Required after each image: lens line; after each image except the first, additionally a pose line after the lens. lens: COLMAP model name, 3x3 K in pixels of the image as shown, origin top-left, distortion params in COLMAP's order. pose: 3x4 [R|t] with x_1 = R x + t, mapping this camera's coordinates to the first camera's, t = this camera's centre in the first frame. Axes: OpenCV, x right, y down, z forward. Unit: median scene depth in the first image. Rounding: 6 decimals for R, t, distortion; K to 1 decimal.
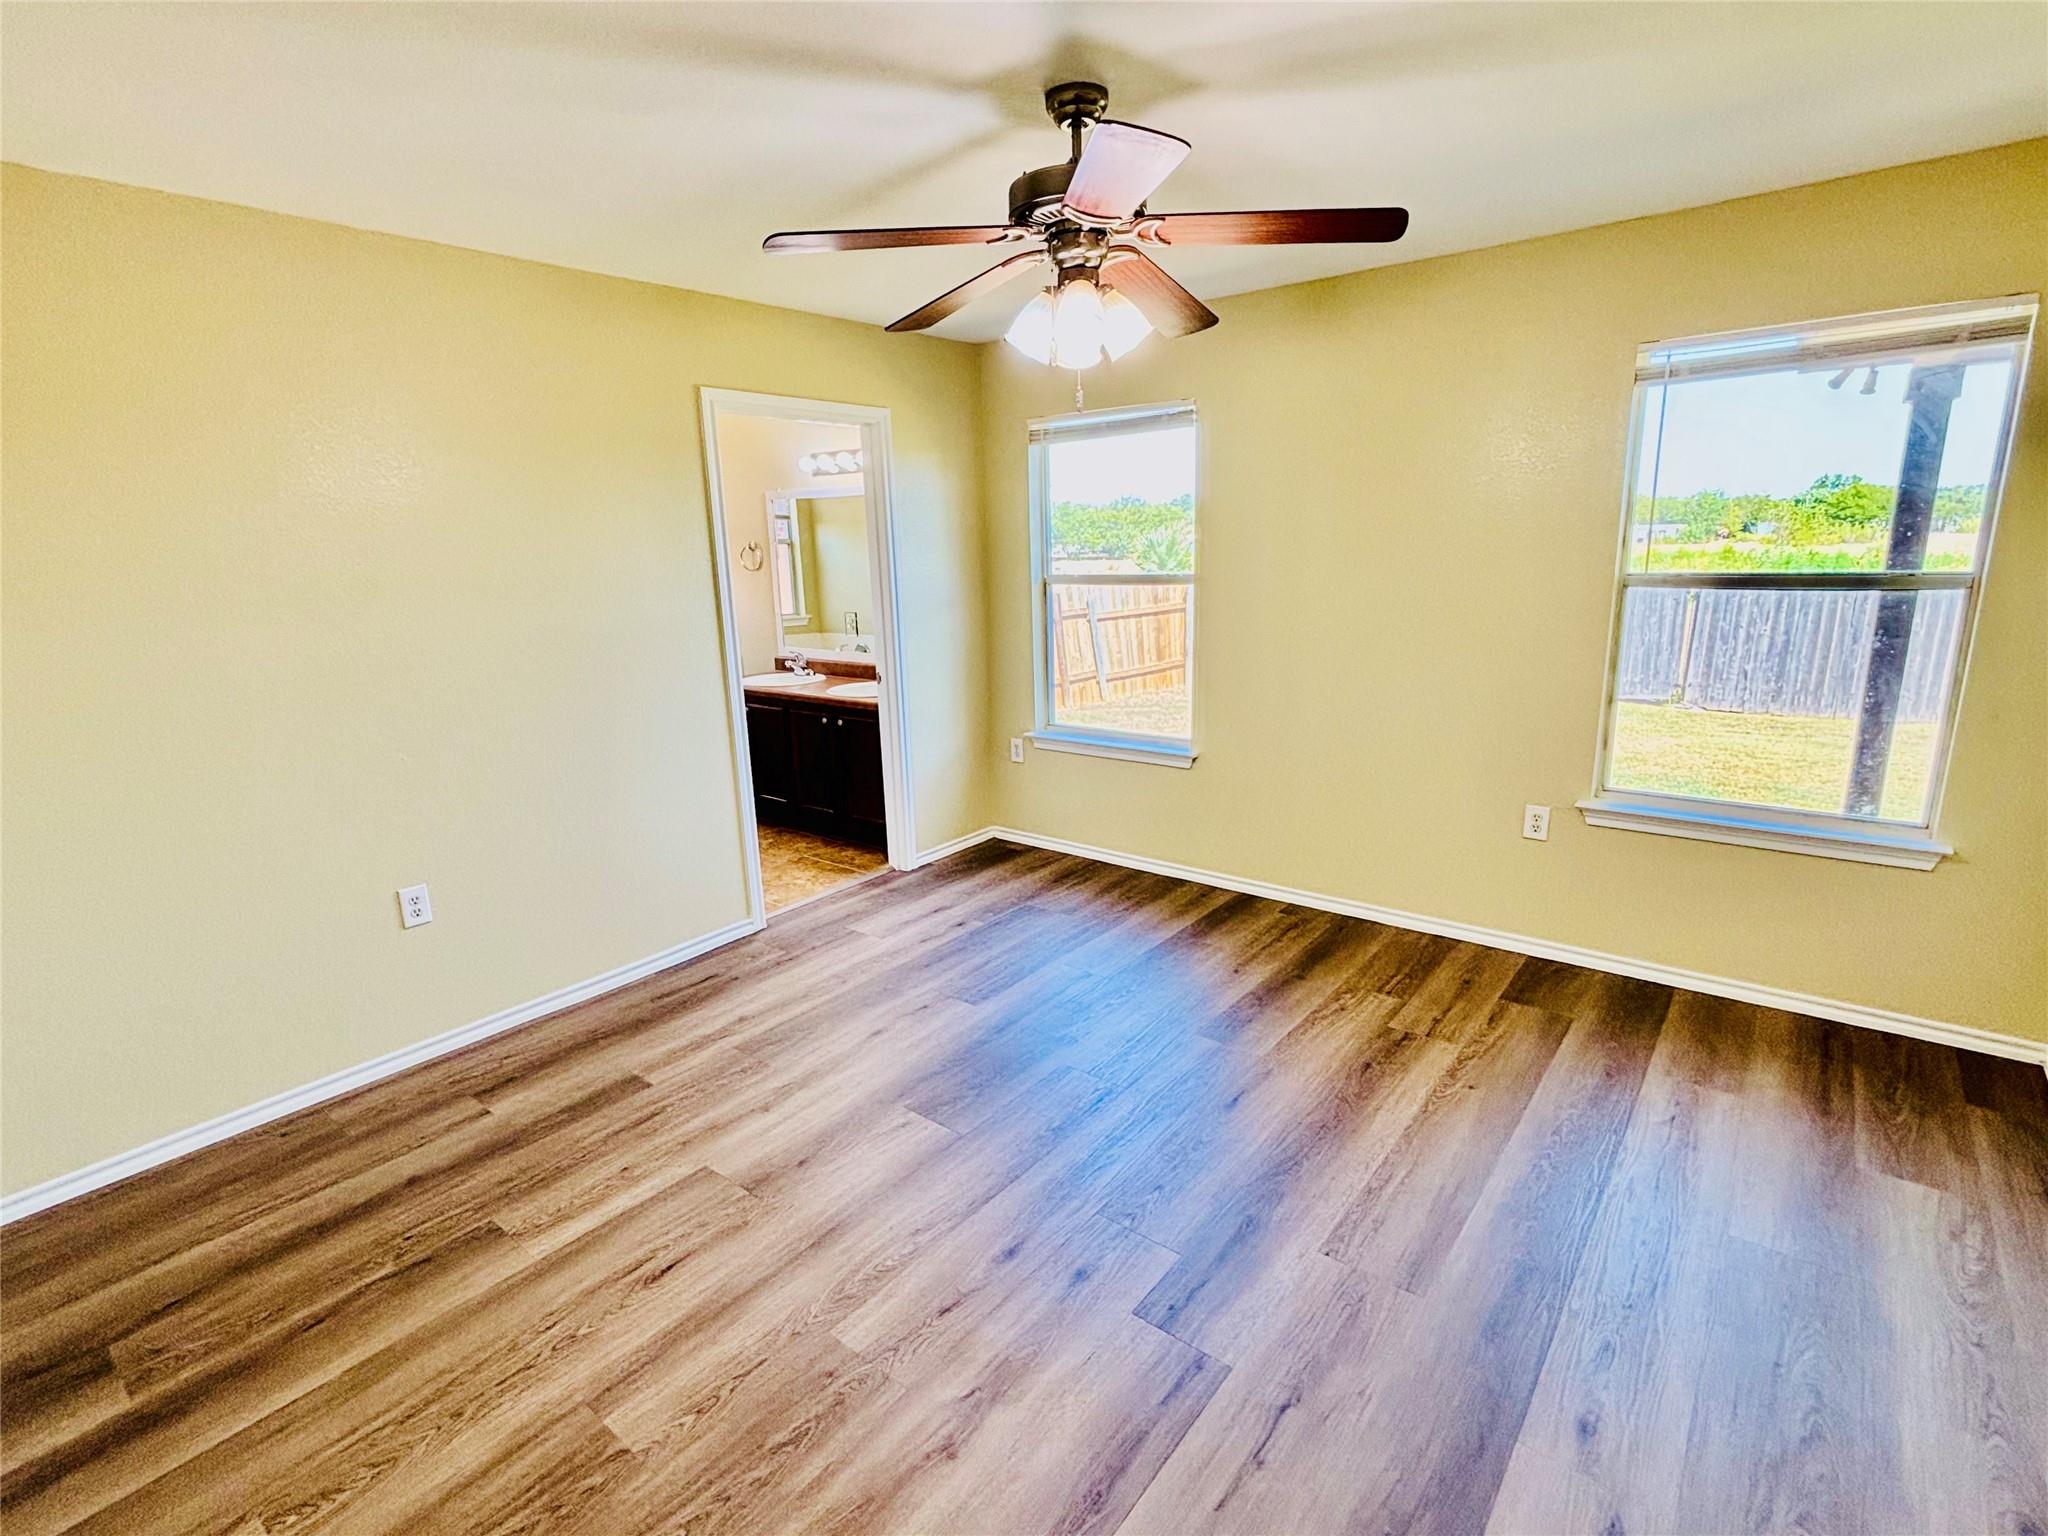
lens RADIAL K [[962.5, 0, 1022.1], [0, 962.5, 768.4], [0, 0, 1]] dist [-0.004640, -0.000719]
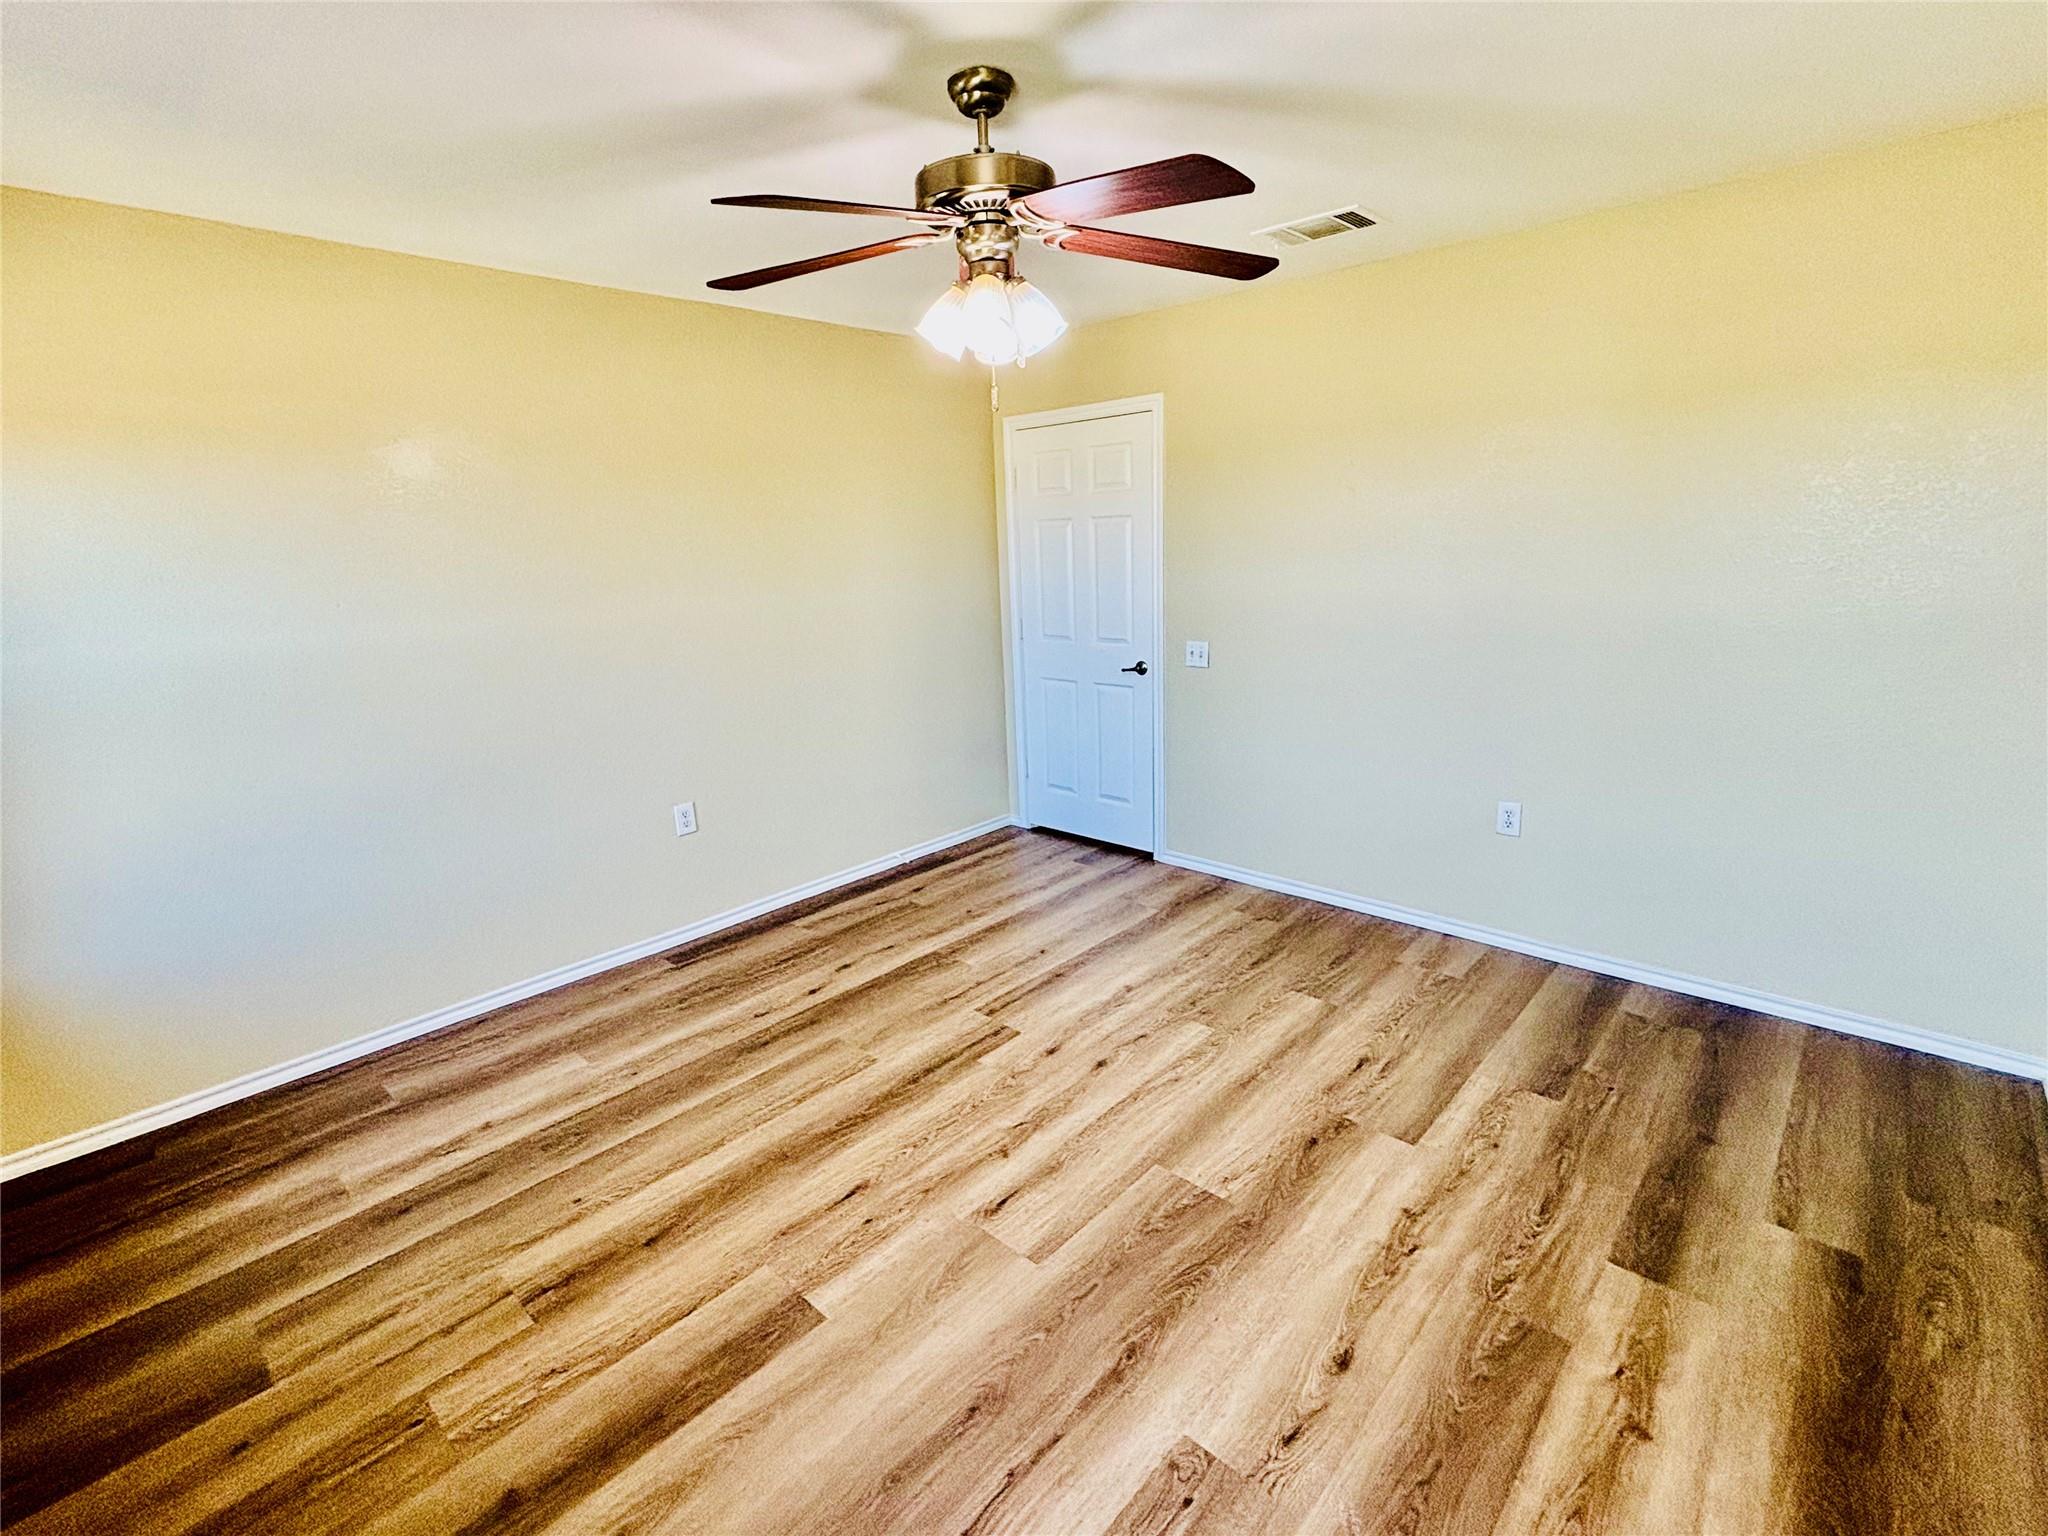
lens RADIAL K [[922.5, 0, 1021.9], [0, 922.5, 769.5], [0, 0, 1]] dist [-0.000386, 0.000528]
pose [[-0.995584, 0.044947, 0.082421, -0.025945], [0.078350, 0.881454, 0.465725, -0.454419], [-0.051717, 0.470126, -0.881083, 1.883252]]
